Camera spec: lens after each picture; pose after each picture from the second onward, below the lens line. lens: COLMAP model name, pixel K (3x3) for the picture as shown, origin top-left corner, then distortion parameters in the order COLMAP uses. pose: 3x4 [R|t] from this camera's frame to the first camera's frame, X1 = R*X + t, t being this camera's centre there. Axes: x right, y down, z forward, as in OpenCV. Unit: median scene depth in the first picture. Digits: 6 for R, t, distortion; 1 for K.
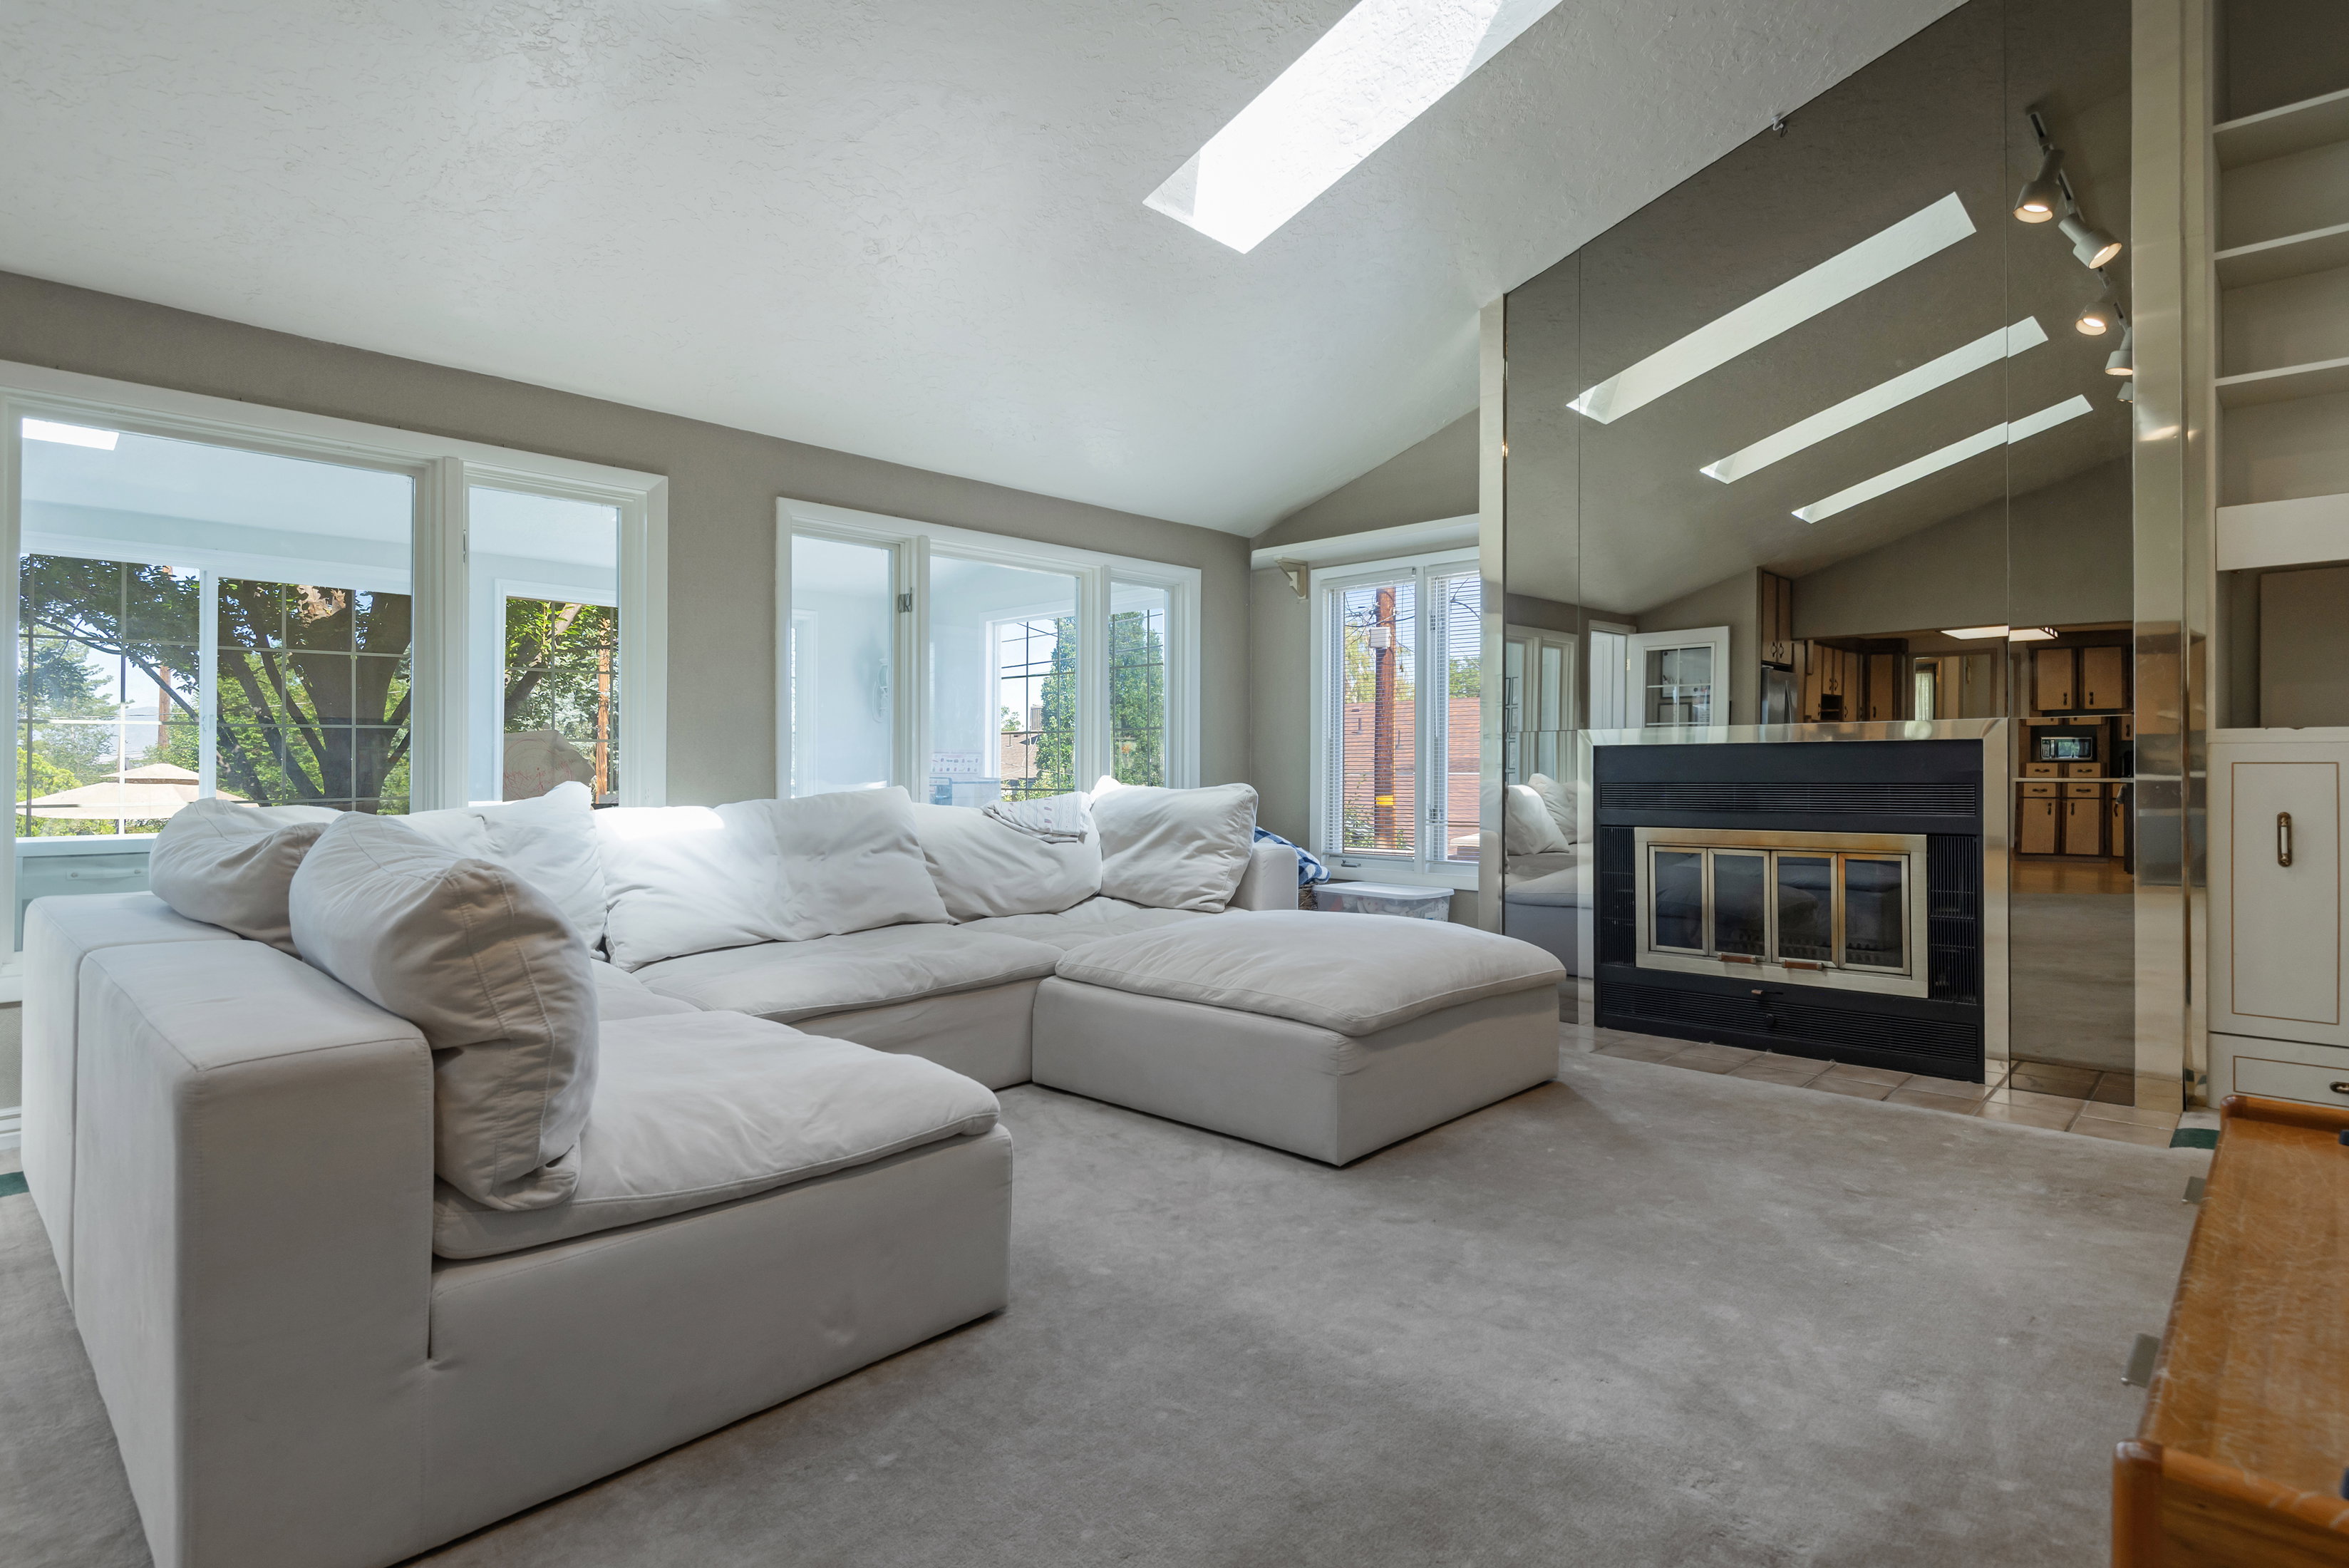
lens RADIAL K [[1184.4, 0, 1185.1], [0, 1184.4, 767.3], [0, 0, 1]] dist [0.009643, -0.003043]
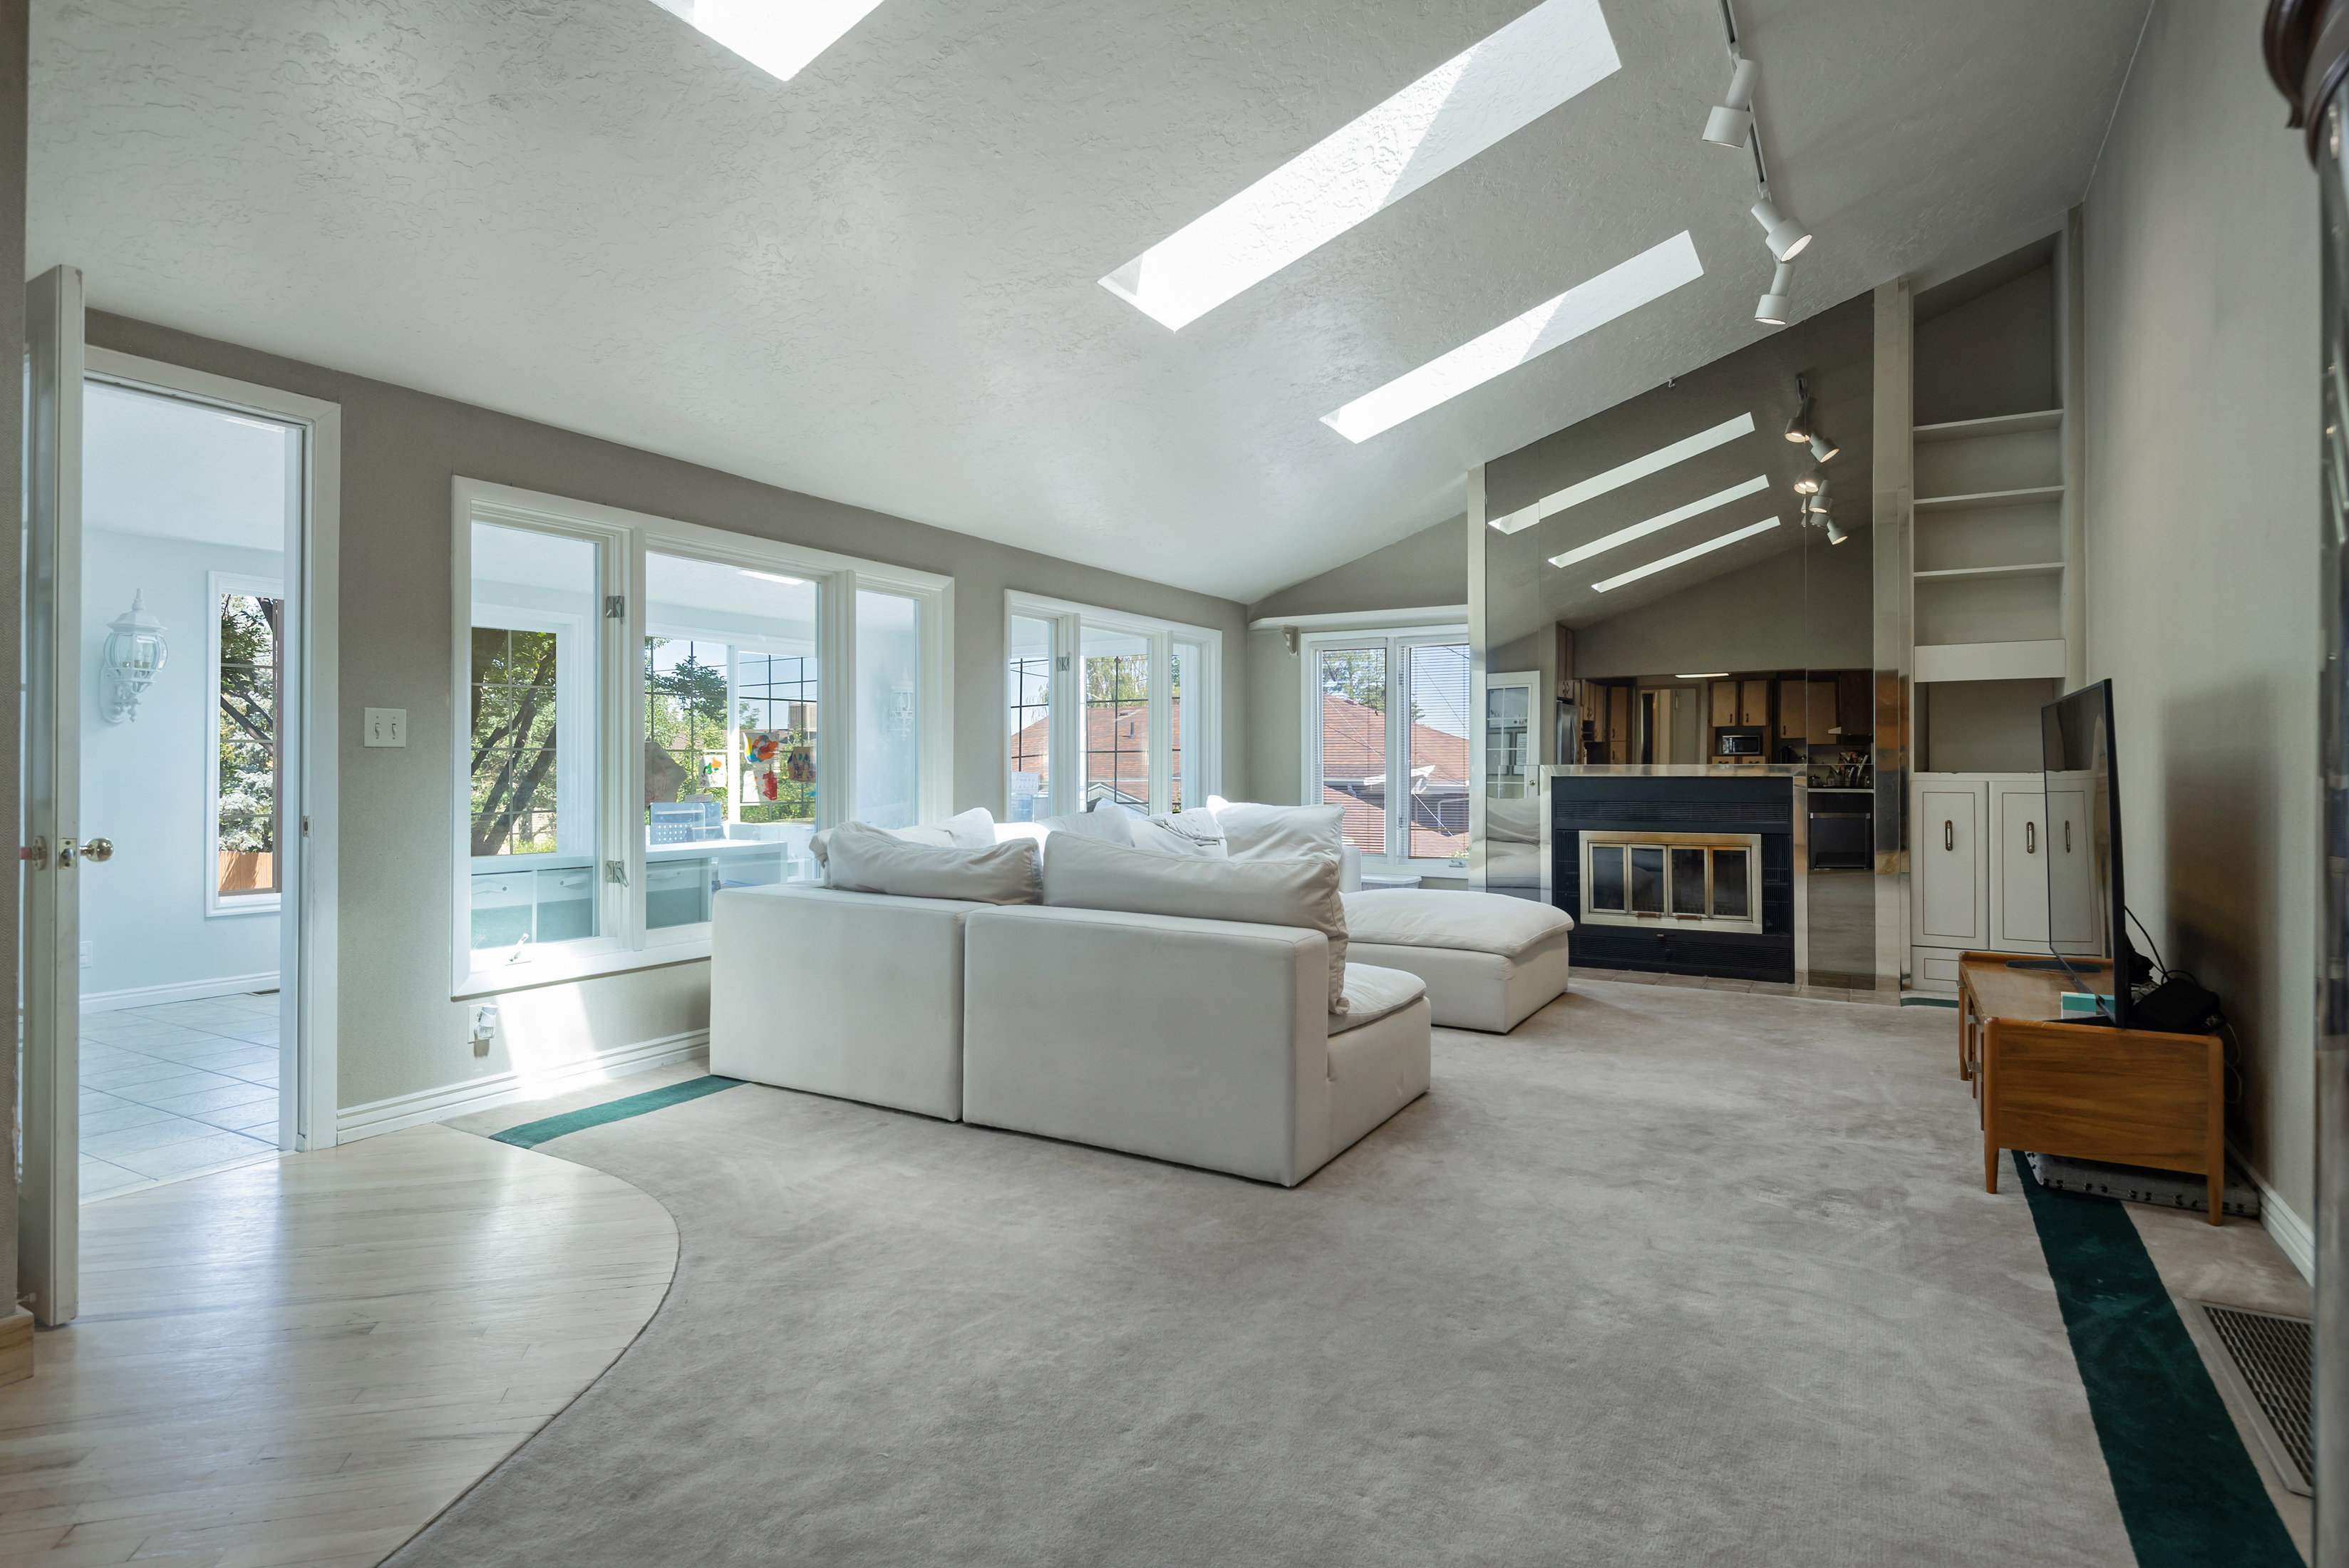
lens RADIAL K [[1223.2, 0, 1186.7], [0, 1223.2, 755.0], [0, 0, 1]] dist [0.017734, -0.012097]
pose [[0.970520, 0.006220, 0.240942, -0.501371], [-0.004027, 0.999946, -0.009594, -0.029816], [-0.240989, 0.008340, 0.970492, -0.408669]]
